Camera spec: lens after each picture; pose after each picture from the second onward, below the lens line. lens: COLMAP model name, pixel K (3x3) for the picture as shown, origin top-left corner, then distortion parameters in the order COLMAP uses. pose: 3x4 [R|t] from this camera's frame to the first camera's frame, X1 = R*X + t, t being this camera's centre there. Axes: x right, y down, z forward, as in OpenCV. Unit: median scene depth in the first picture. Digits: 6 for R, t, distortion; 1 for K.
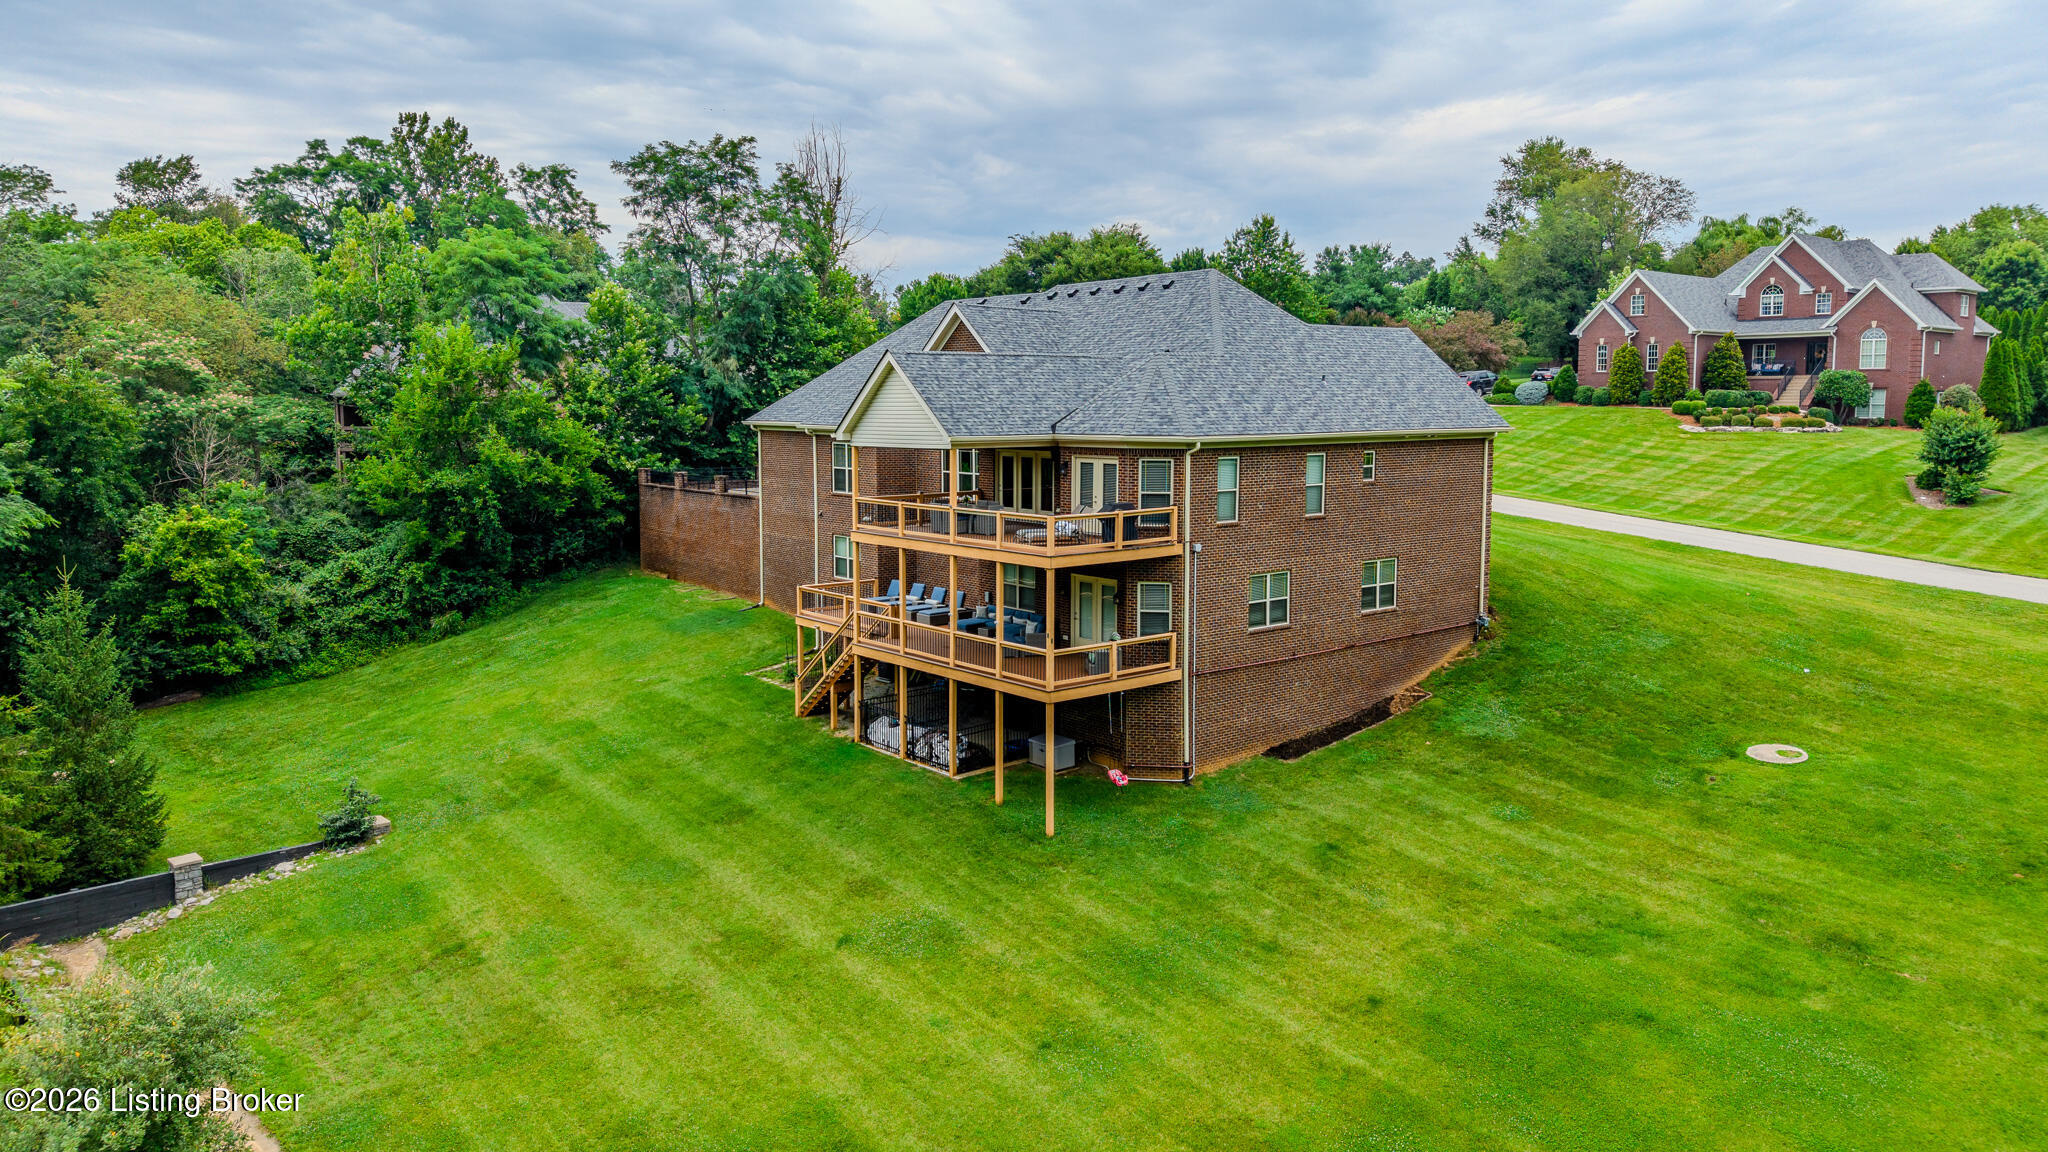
lens RADIAL K [[1389.8, 0, 1024.0], [0, 1389.8, 576.0], [0, 0, 1]] dist [0.001337, 0.000155]
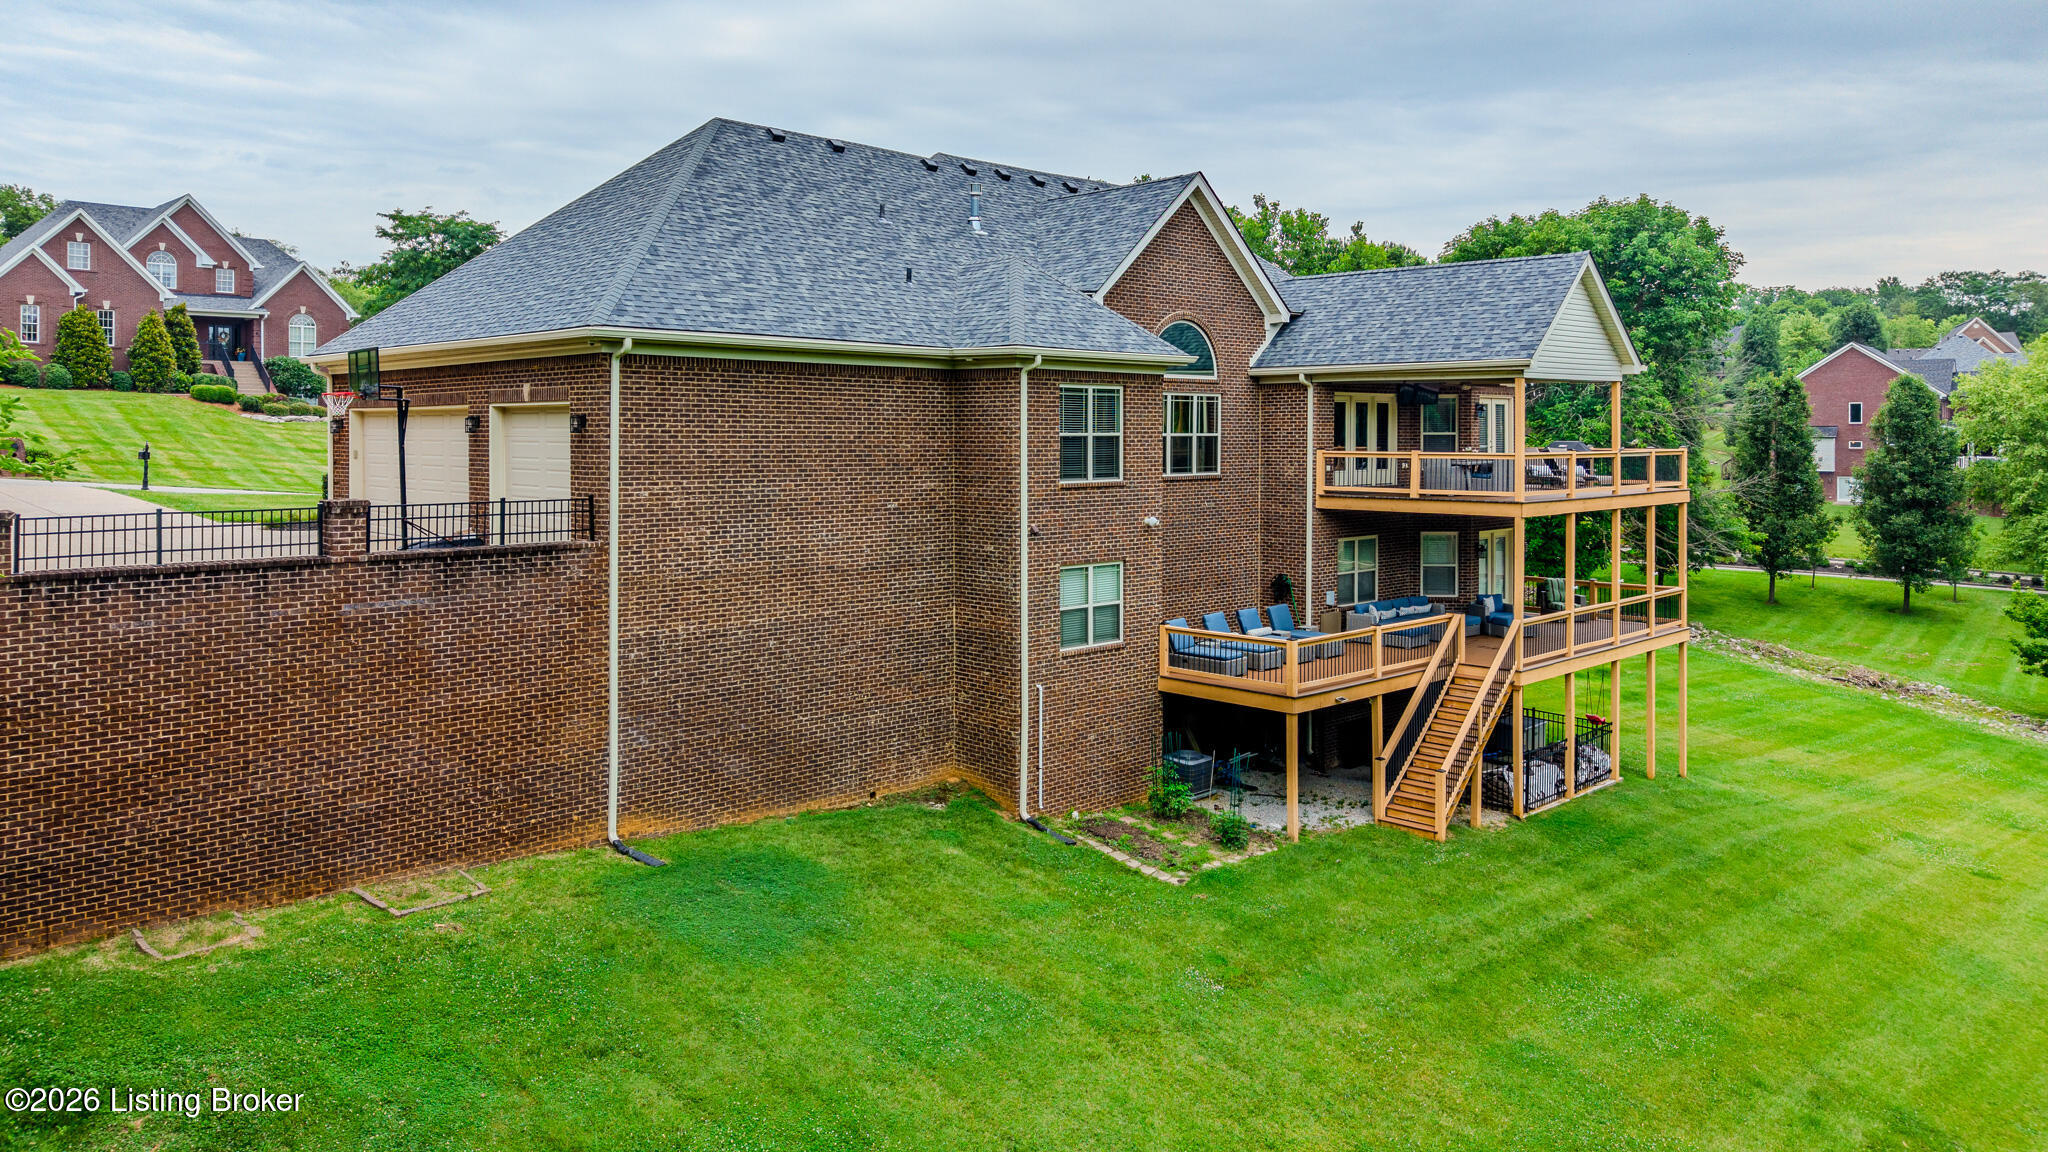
lens RADIAL K [[1406.5, 0, 1059.5], [0, 1406.5, 415.9], [0, 0, 1]] dist [0.004768, 0.001228]
pose [[-0.109127, 0.012244, 0.993952, -0.374912], [0.125025, 0.992152, 0.001505, -0.049558], [-0.986134, 0.124433, -0.109802, 0.615218]]
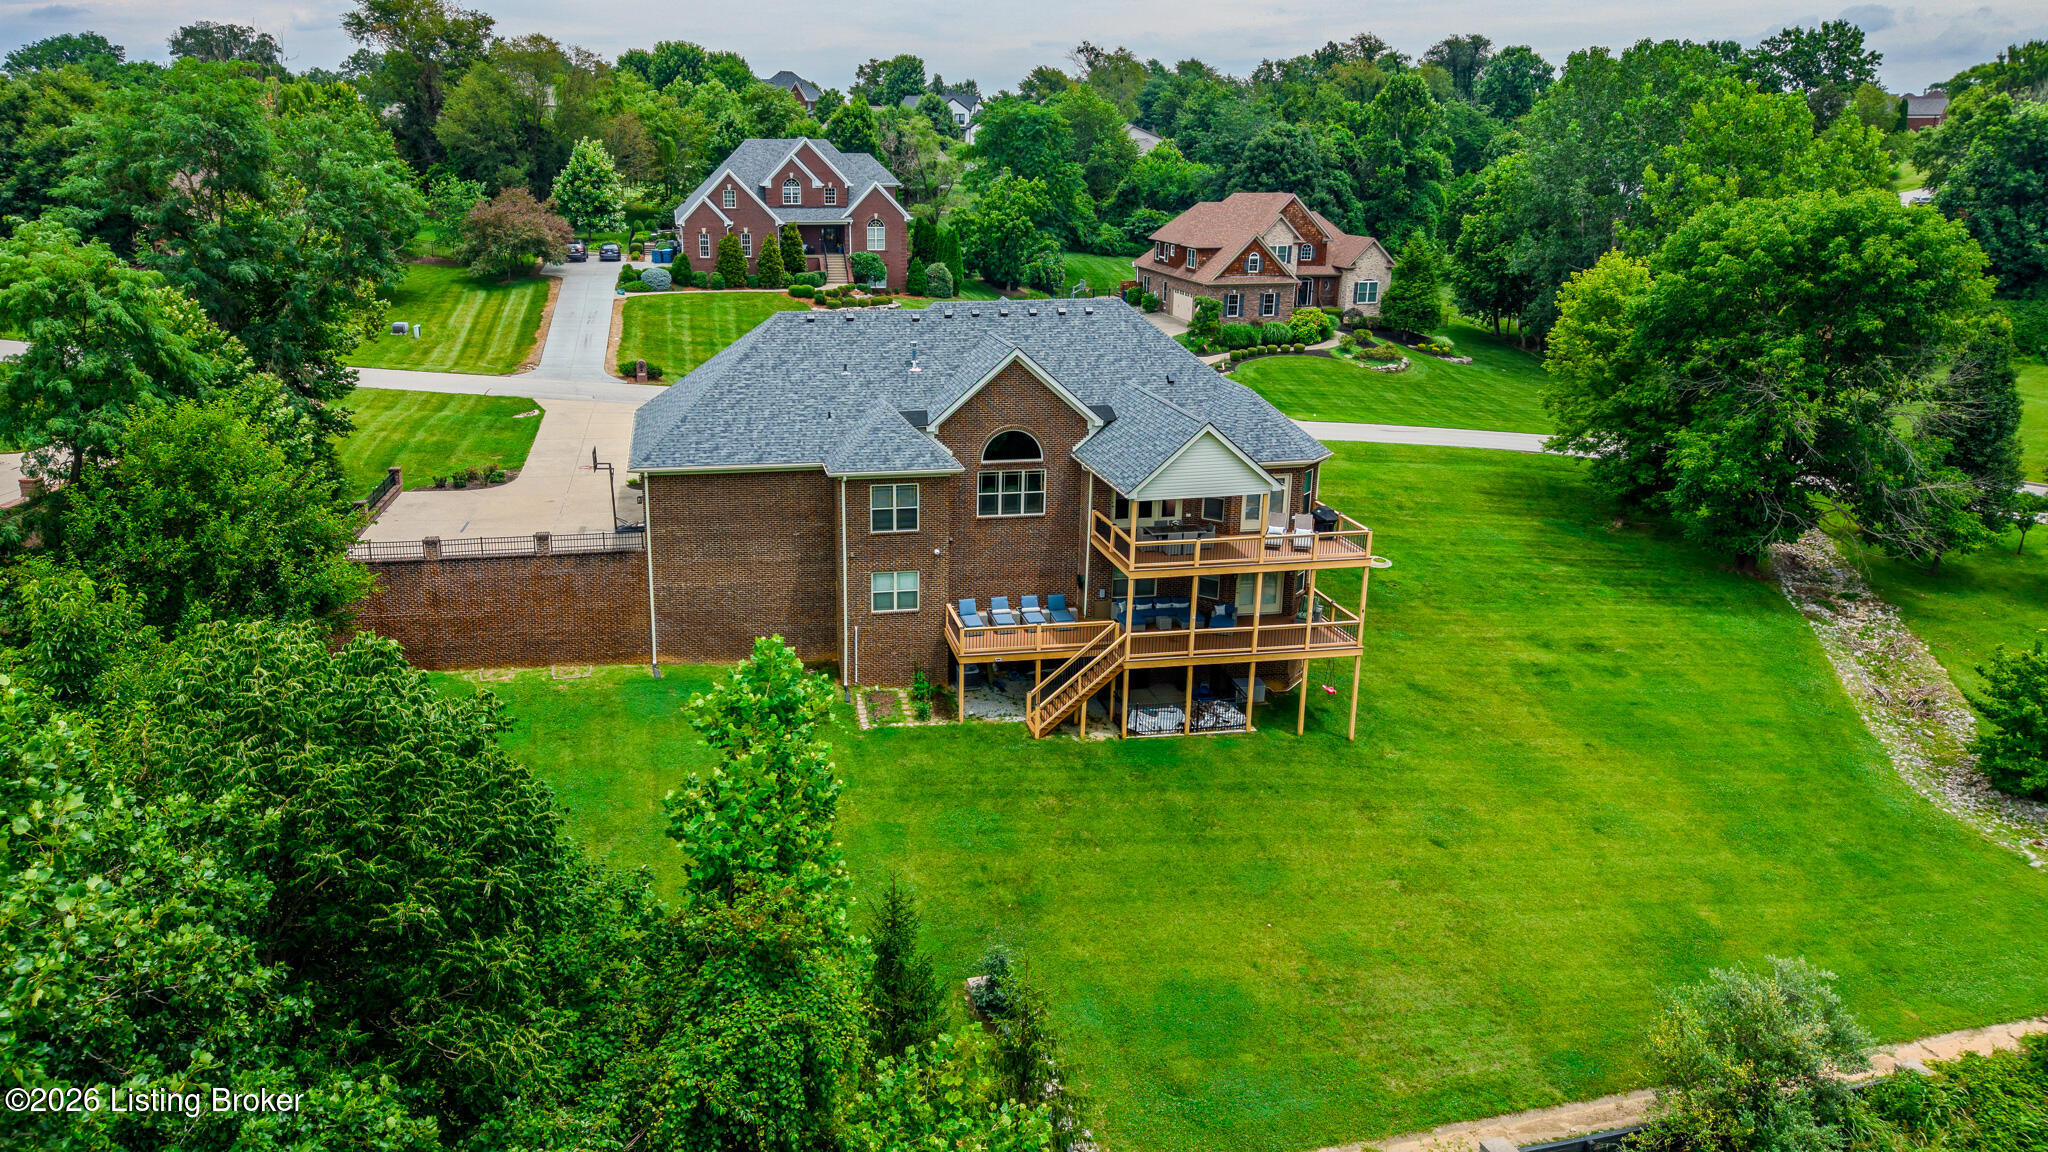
lens RADIAL K [[1444.6, 0, 1024.0], [0, 1444.6, 576.0], [0, 0, 1]] dist [0.001522, 0.000087]
pose [[0.449559, -0.249269, 0.857766, -0.586490], [0.095192, 0.968175, 0.231463, -0.154727], [-0.888164, -0.022404, 0.458980, 0.239277]]
